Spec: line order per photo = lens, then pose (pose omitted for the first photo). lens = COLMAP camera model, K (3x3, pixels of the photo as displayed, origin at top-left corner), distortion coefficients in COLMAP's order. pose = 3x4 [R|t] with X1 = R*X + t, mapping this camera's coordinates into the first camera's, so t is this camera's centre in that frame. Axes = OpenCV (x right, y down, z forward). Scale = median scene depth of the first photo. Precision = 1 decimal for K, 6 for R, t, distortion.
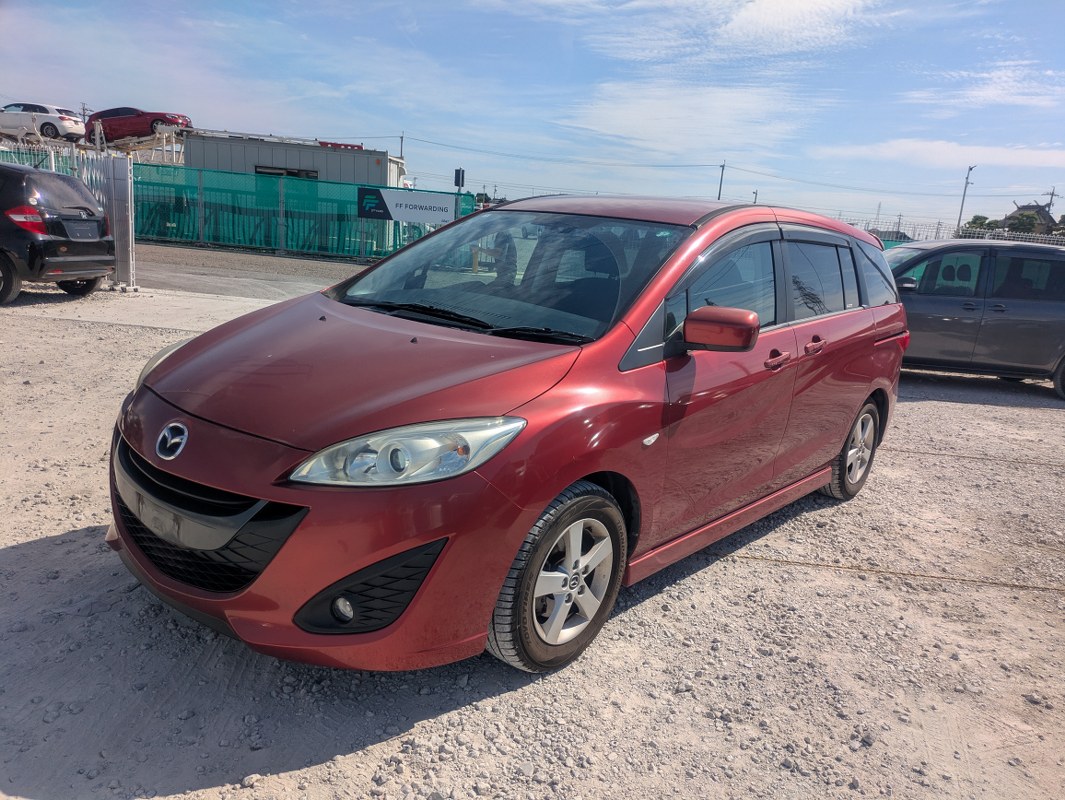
lens RADIAL K [[801.4, 0, 533.9], [0, 801.4, 417.4], [0, 0, 1]] dist [0.048684, -0.052023]
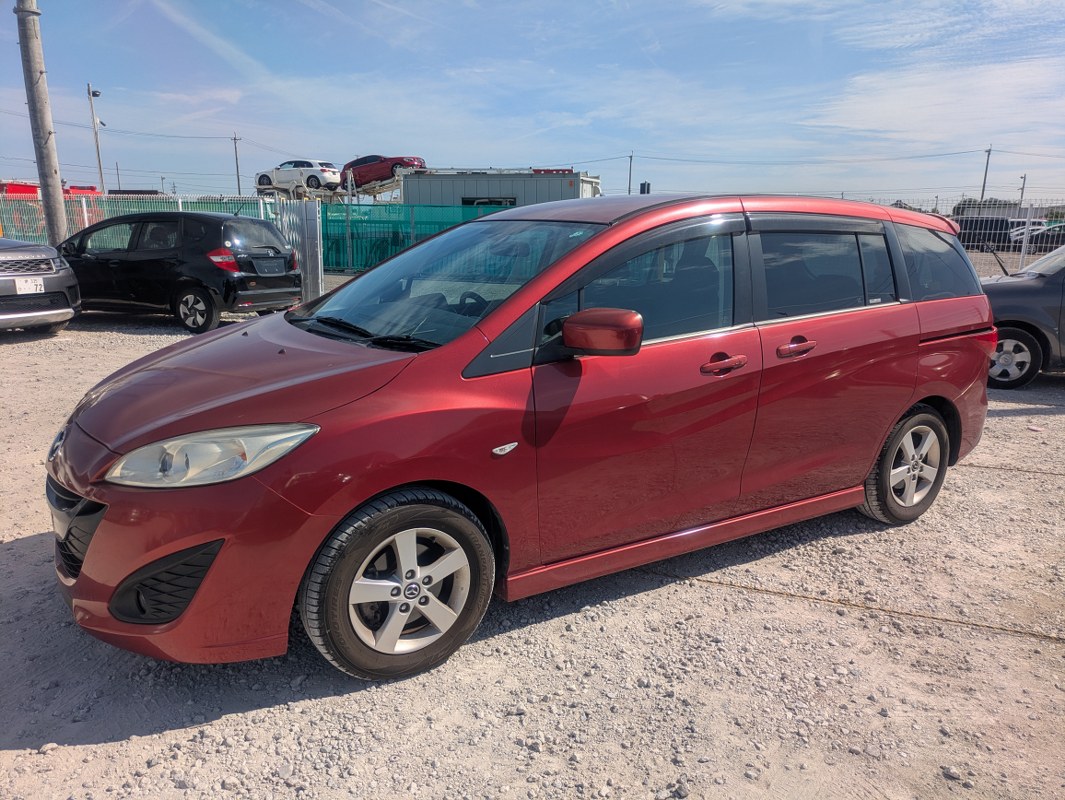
lens RADIAL K [[799.0, 0, 533.0], [0, 799.0, 415.1], [0, 0, 1]] dist [0.034128, -0.022769]
pose [[0.953499, -0.002150, -0.301387, 0.132264], [-0.004268, 0.999778, -0.020632, 0.001963], [0.301364, 0.020959, 0.953279, 0.027304]]
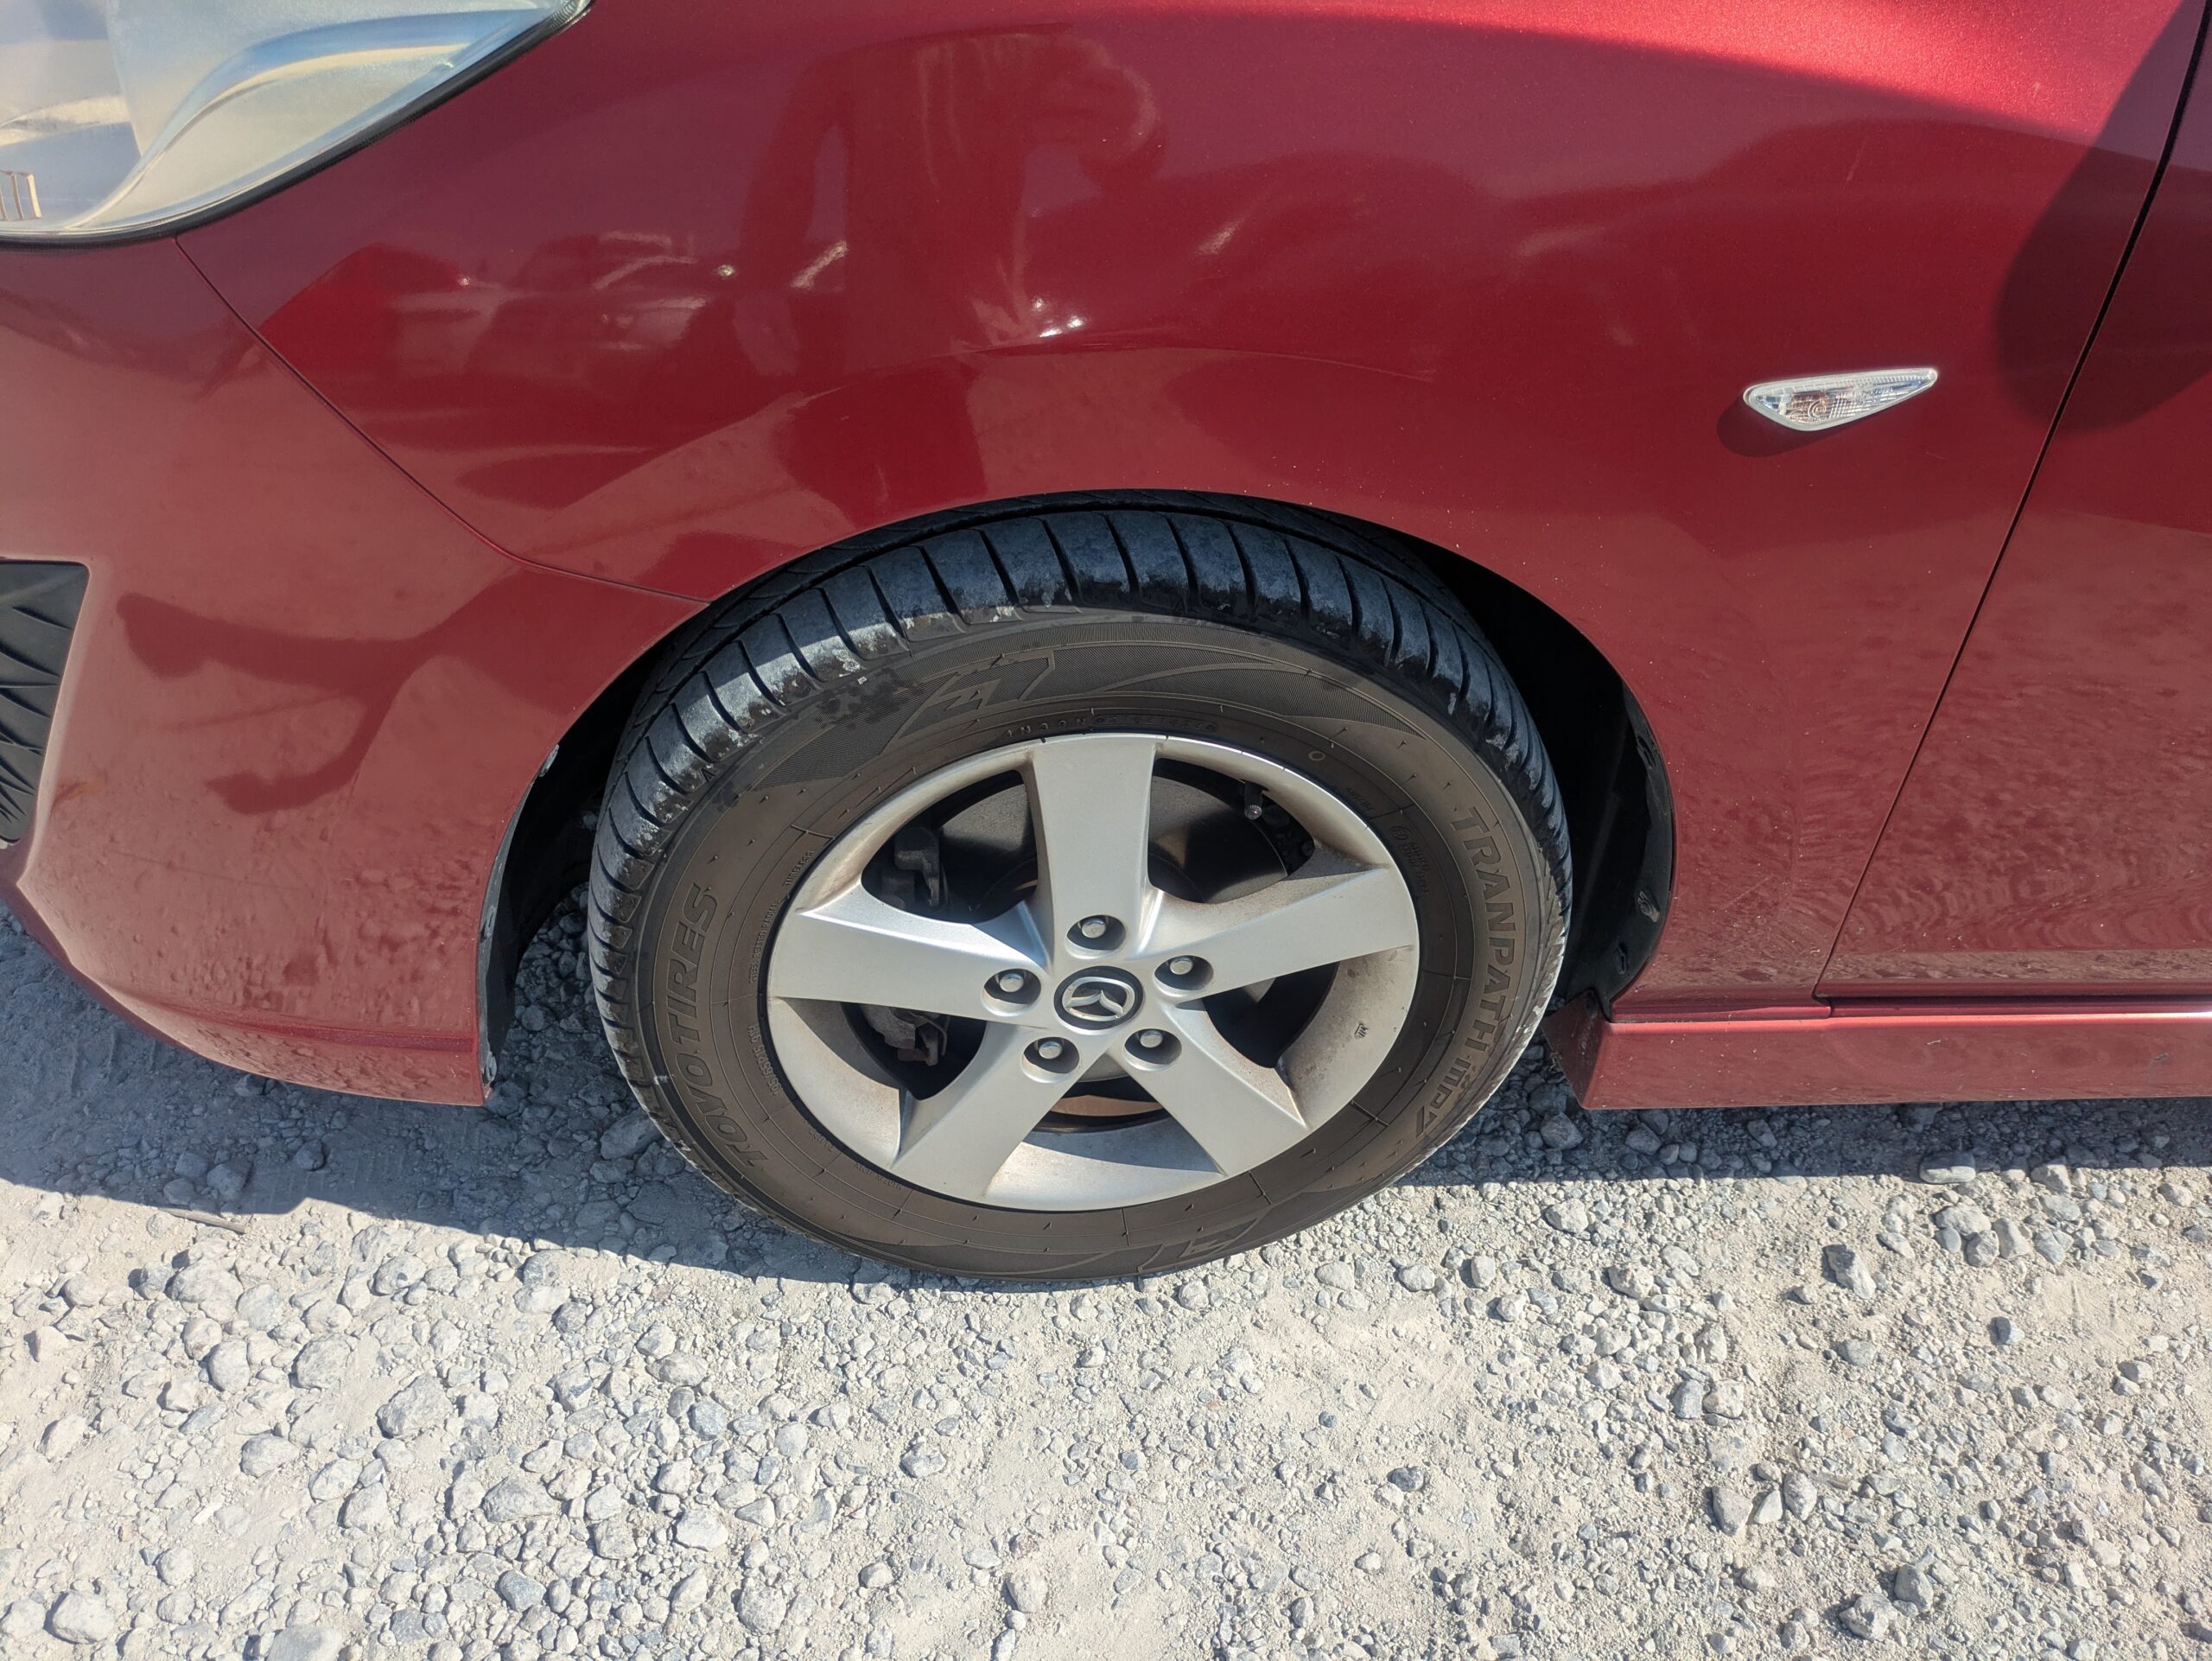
lens RADIAL K [[1659.7, 0, 1107.1], [0, 1659.7, 861.8], [0, 0, 1]] dist [0.034128, -0.022769]
pose [[0.721195, 0.422785, -0.548755, 0.071195], [-0.180567, 0.879506, 0.440302, -0.001989], [0.668785, -0.218456, 0.710636, 0.193387]]
